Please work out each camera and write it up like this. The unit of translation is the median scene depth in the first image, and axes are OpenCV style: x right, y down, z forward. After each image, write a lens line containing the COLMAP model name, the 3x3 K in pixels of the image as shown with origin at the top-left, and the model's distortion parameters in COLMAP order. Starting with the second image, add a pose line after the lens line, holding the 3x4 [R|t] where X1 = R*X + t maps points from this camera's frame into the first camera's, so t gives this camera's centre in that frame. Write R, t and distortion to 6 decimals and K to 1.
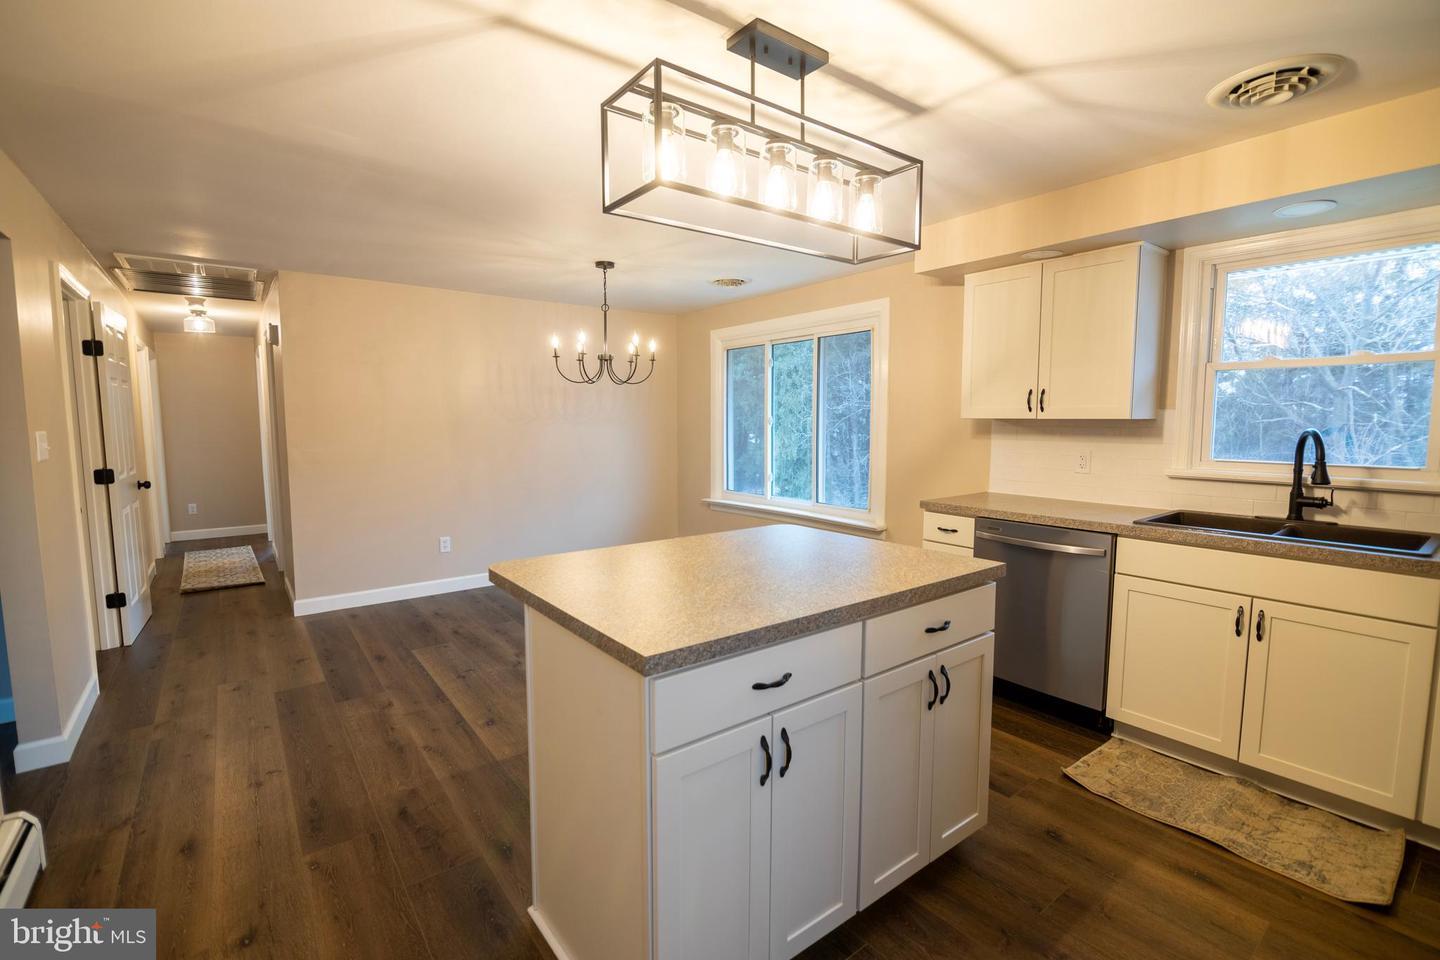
lens RADIAL K [[652.9, 0, 720.1], [0, 652.9, 477.9], [0, 0, 1]] dist [-0.007716, -0.002375]
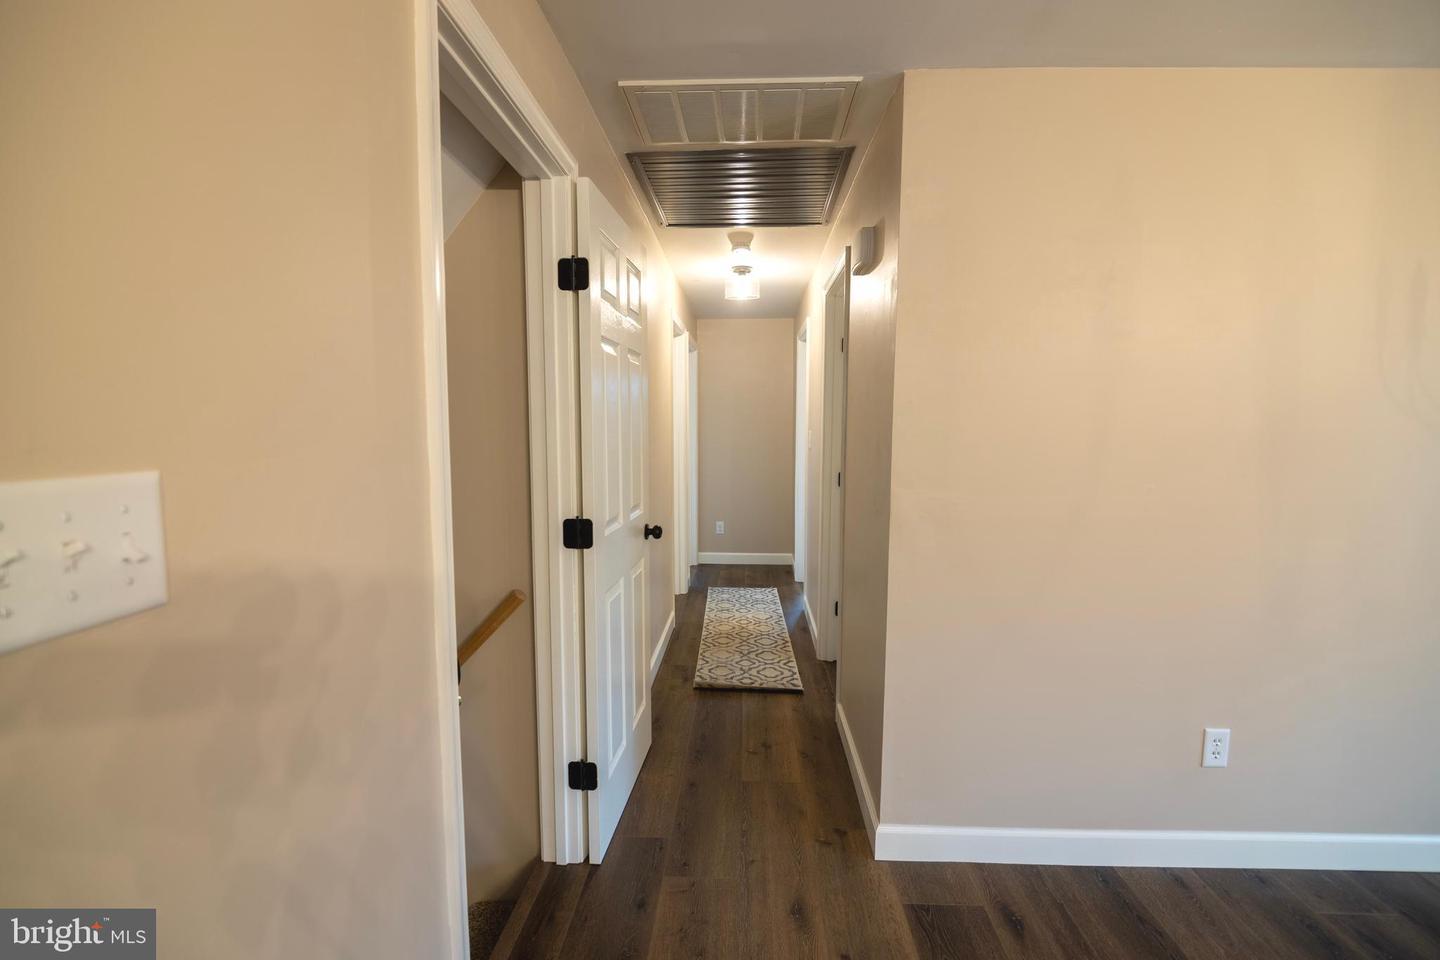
lens RADIAL K [[652.9, 0, 716.2], [0, 652.9, 481.7], [0, 0, 1]] dist [-0.007716, -0.002375]
pose [[0.765759, 0.061073, -0.640221, -0.414086], [-0.062197, 0.997847, 0.020795, -0.044460], [0.640112, 0.023896, 0.767909, 0.512653]]
